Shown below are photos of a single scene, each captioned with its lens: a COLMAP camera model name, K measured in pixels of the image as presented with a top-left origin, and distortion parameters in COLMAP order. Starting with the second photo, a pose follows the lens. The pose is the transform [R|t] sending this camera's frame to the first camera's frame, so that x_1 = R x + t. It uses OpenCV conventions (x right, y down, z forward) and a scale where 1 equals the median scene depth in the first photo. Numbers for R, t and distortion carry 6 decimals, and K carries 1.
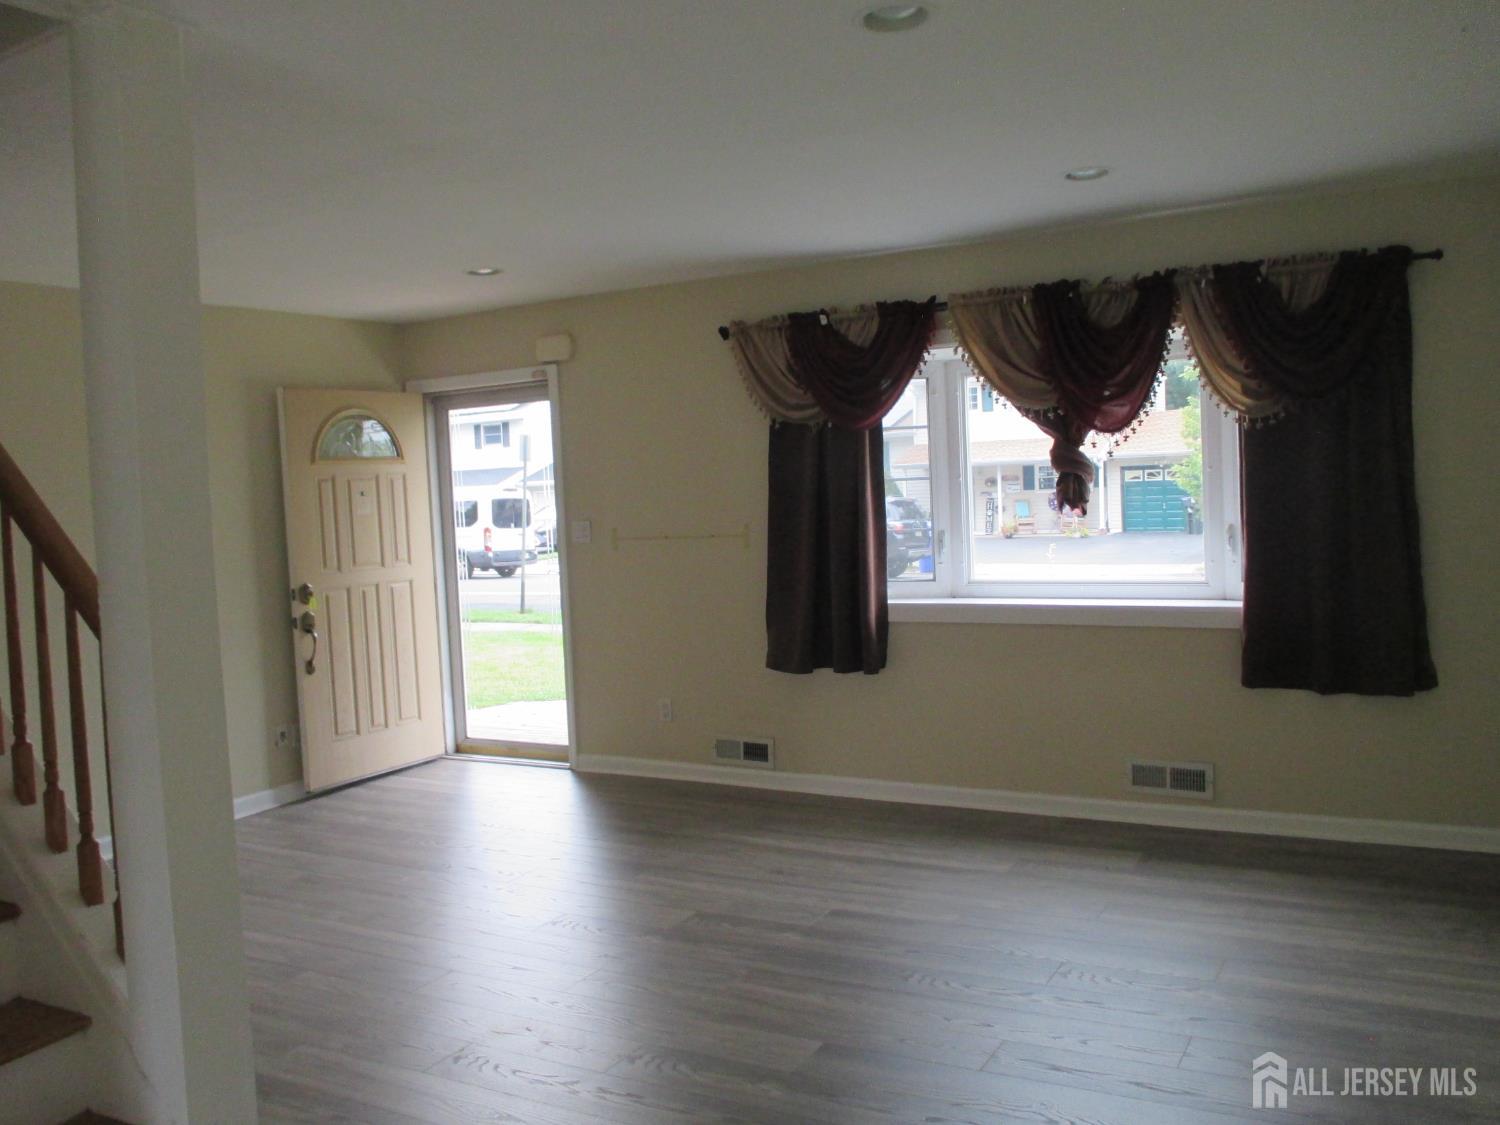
lens RADIAL K [[1264.2, 0, 750.0], [0, 1264.2, 562.5], [0, 0, 1]] dist [-0.094391, 0.000628]
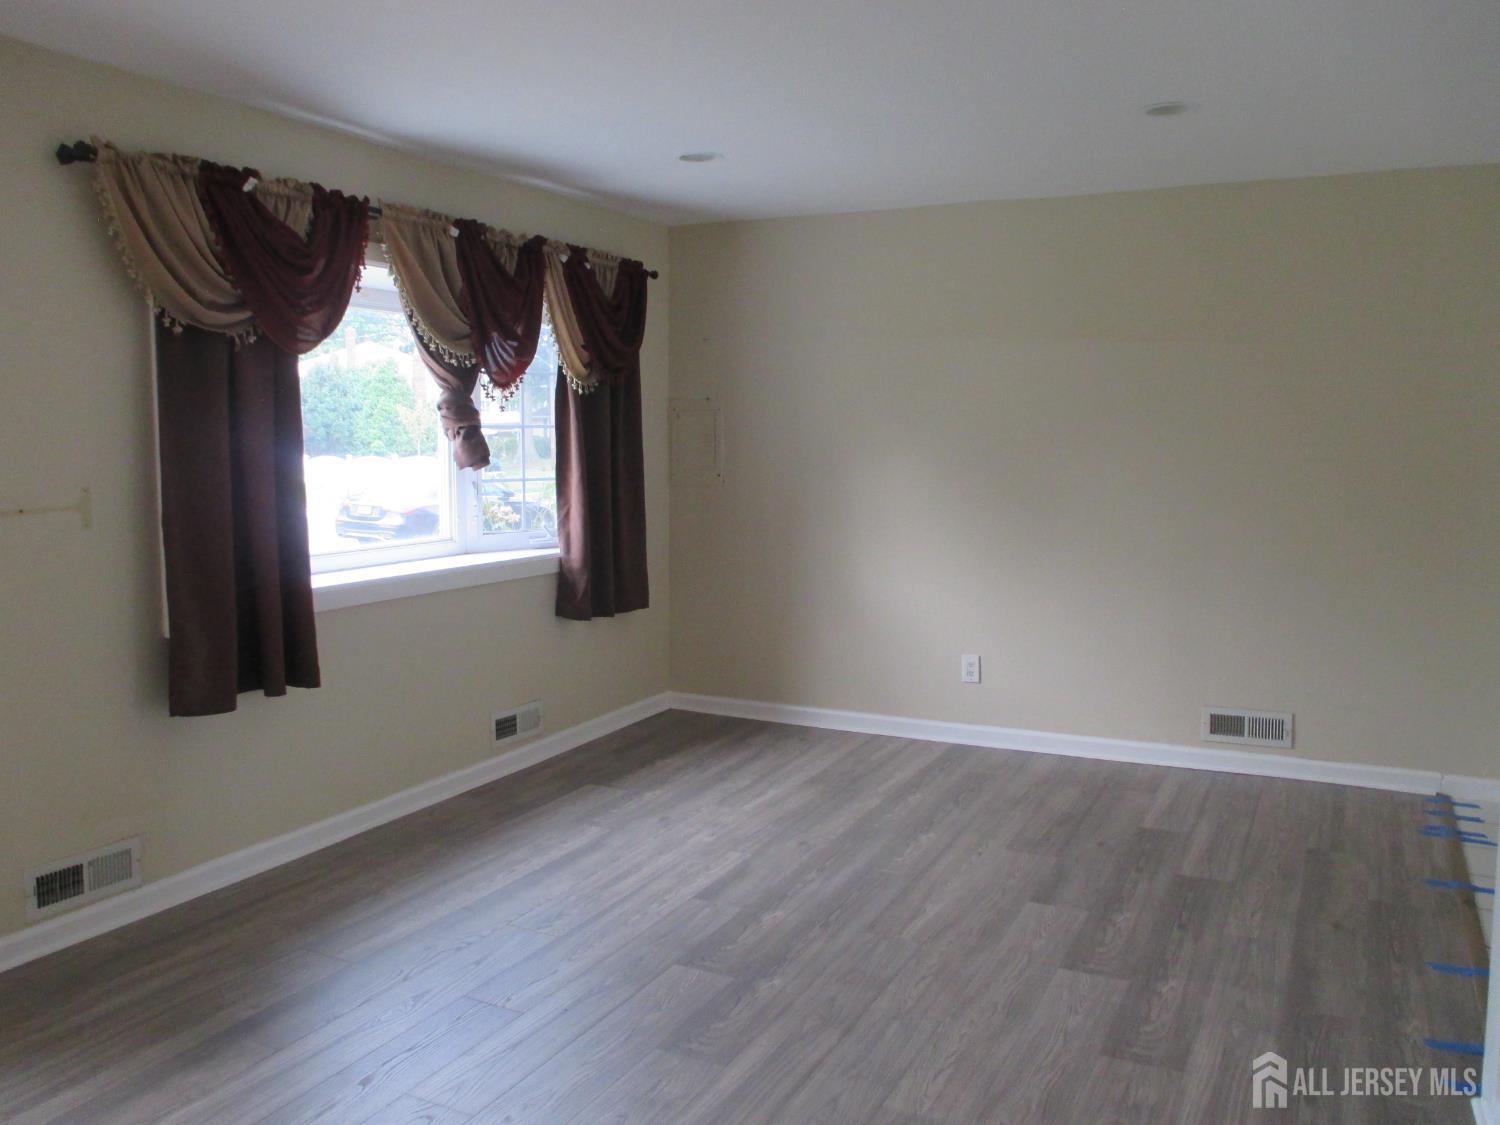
lens RADIAL K [[1237.4, 0, 765.3], [0, 1237.4, 528.3], [0, 0, 1]] dist [-0.039659, 0.000041]
pose [[-0.079834, -0.034751, 0.996202, -0.703043], [0.060494, 0.997381, 0.039640, -0.017636], [-0.994971, 0.063429, -0.077523, 0.866449]]
